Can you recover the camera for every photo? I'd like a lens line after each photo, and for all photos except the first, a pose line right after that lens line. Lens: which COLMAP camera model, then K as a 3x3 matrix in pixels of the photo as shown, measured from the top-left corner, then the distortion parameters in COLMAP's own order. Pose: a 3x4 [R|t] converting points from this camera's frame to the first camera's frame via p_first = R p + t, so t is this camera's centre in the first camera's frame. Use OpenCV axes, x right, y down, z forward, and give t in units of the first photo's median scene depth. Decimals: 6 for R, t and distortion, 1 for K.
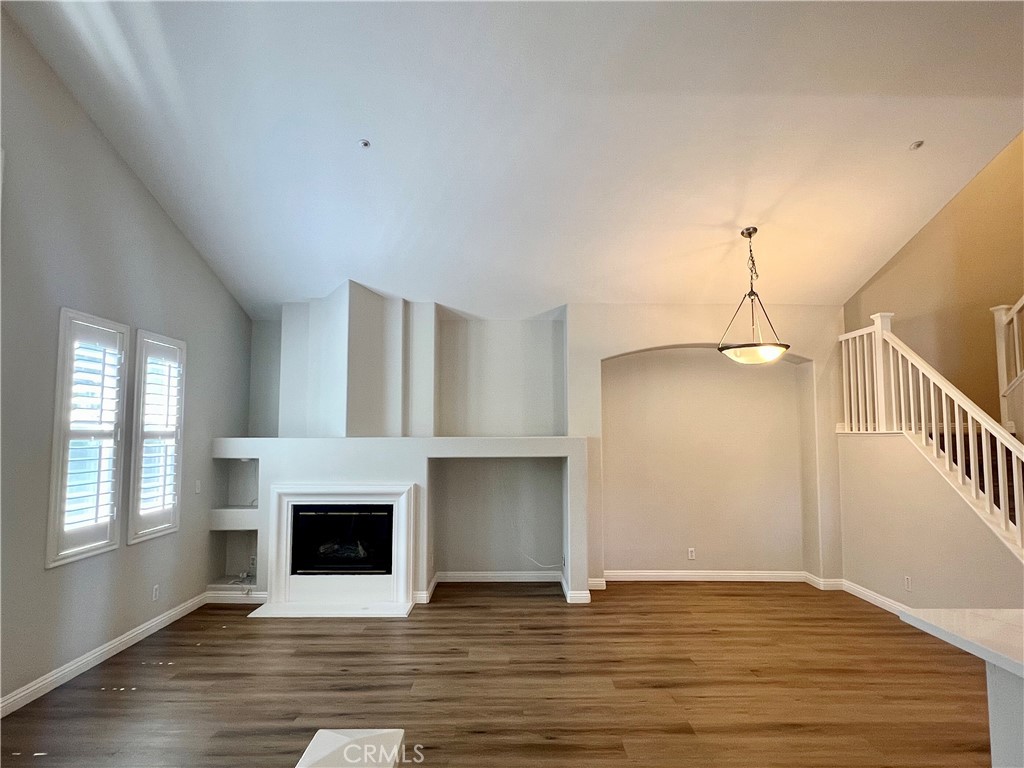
lens RADIAL K [[594.3, 0, 513.2], [0, 594.3, 389.9], [0, 0, 1]] dist [0.000243, -0.000105]
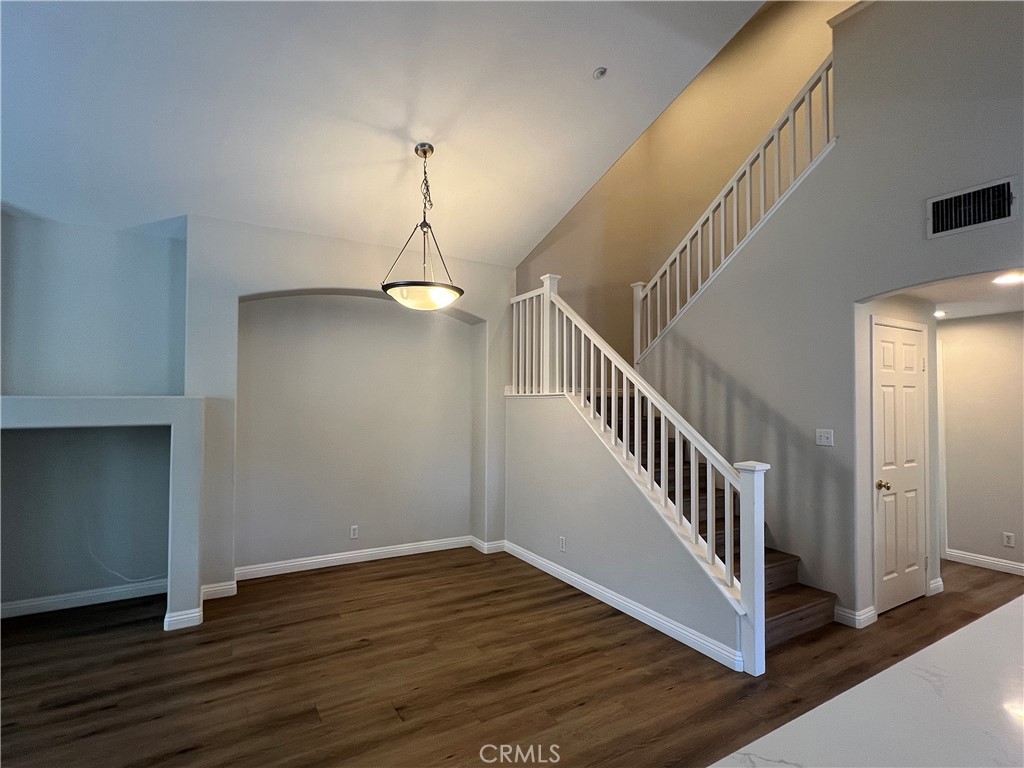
lens RADIAL K [[503.9, 0, 514.8], [0, 503.9, 390.7], [0, 0, 1]] dist [-0.005099, 0.001131]
pose [[0.863391, 0.014439, 0.504328, 0.159112], [-0.041867, 0.998193, 0.043095, 0.032810], [-0.502795, -0.058323, 0.862436, 0.317022]]
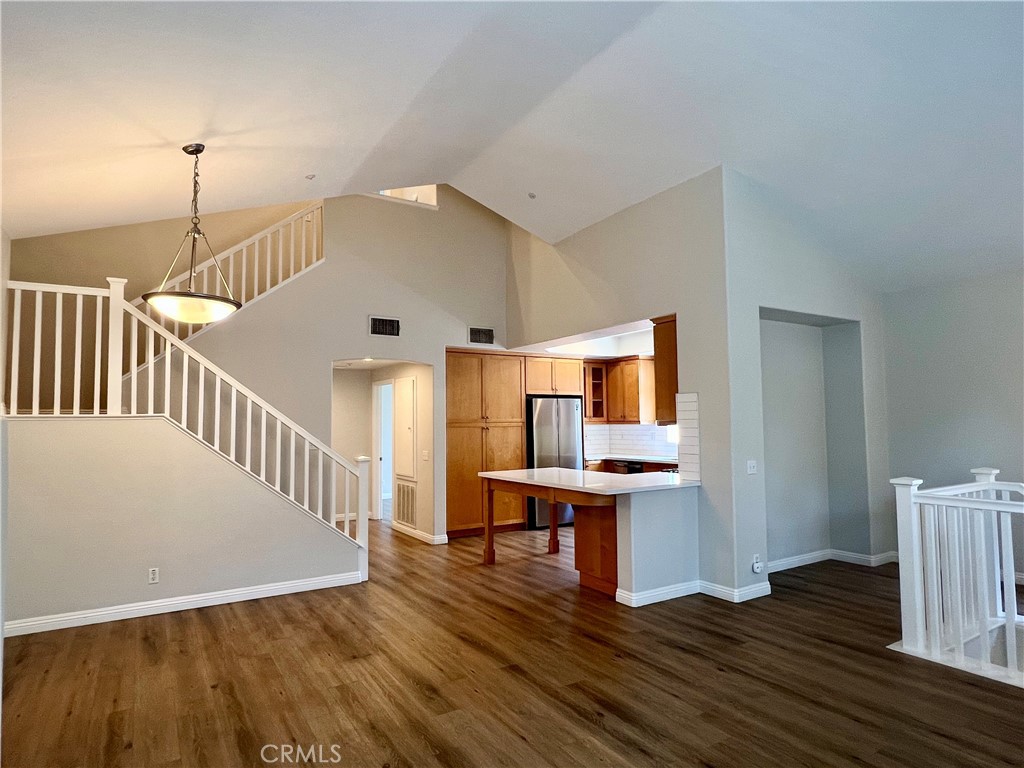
lens RADIAL K [[594.3, 0, 508.0], [0, 594.3, 387.0], [0, 0, 1]] dist [0.000243, -0.000105]
pose [[-0.517621, 0.051649, 0.854050, -0.445313], [-0.052263, 0.994404, -0.091813, 0.085392], [-0.854013, -0.092159, -0.512025, 1.025137]]
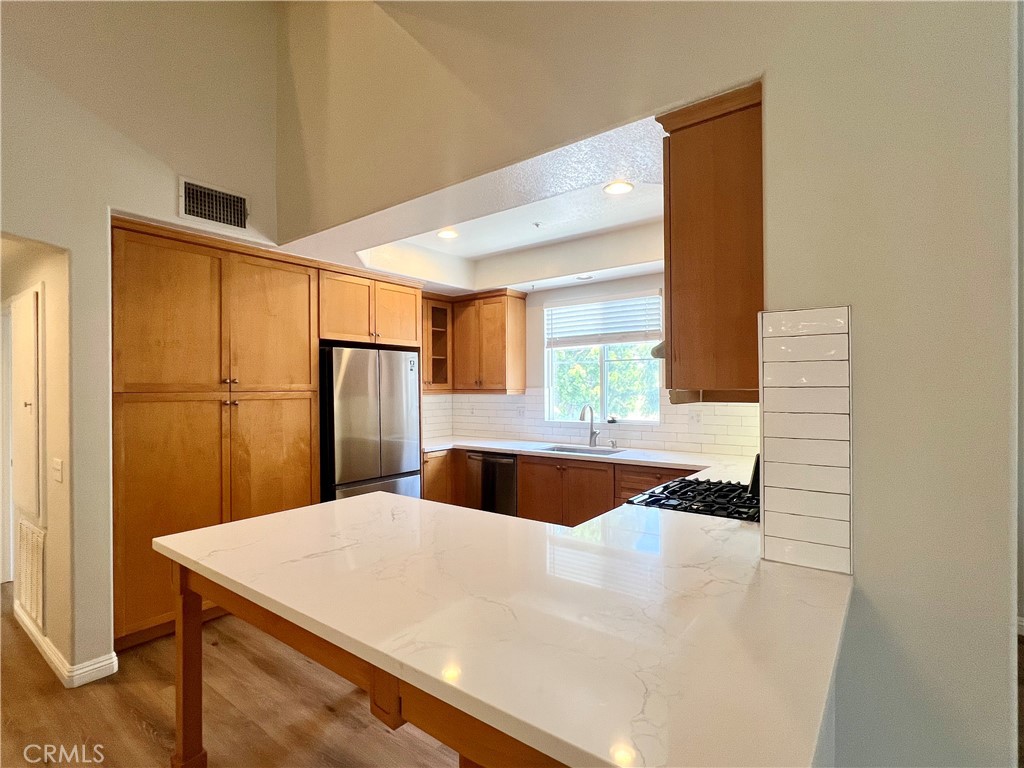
lens RADIAL K [[503.9, 0, 513.0], [0, 503.9, 388.8], [0, 0, 1]] dist [-0.005099, 0.001131]
pose [[-0.789812, -0.001849, 0.613347, 0.245568], [-0.041140, 0.997903, -0.049968, 0.051508], [-0.611968, -0.064698, -0.788232, 0.549394]]
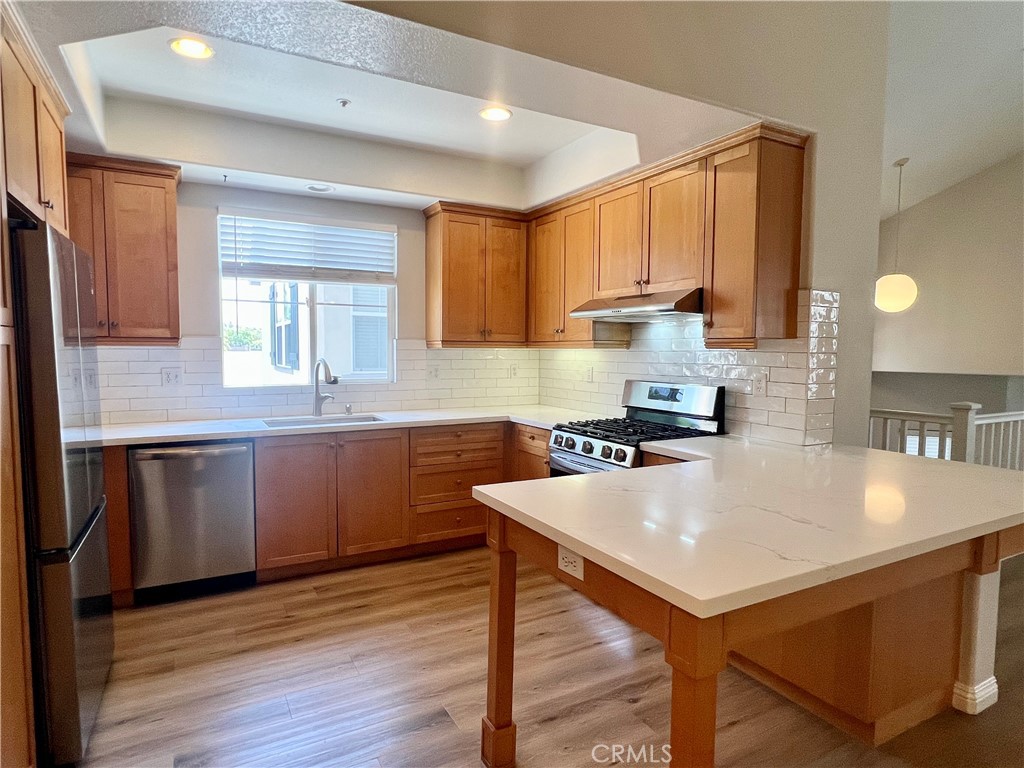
lens RADIAL K [[594.3, 0, 508.6], [0, 594.3, 389.4], [0, 0, 1]] dist [0.000243, -0.000105]
pose [[-0.881099, 0.021328, -0.472451, 0.849719], [0.021902, 0.999751, 0.004286, 0.070137], [0.472424, -0.006572, -0.881347, 0.580899]]
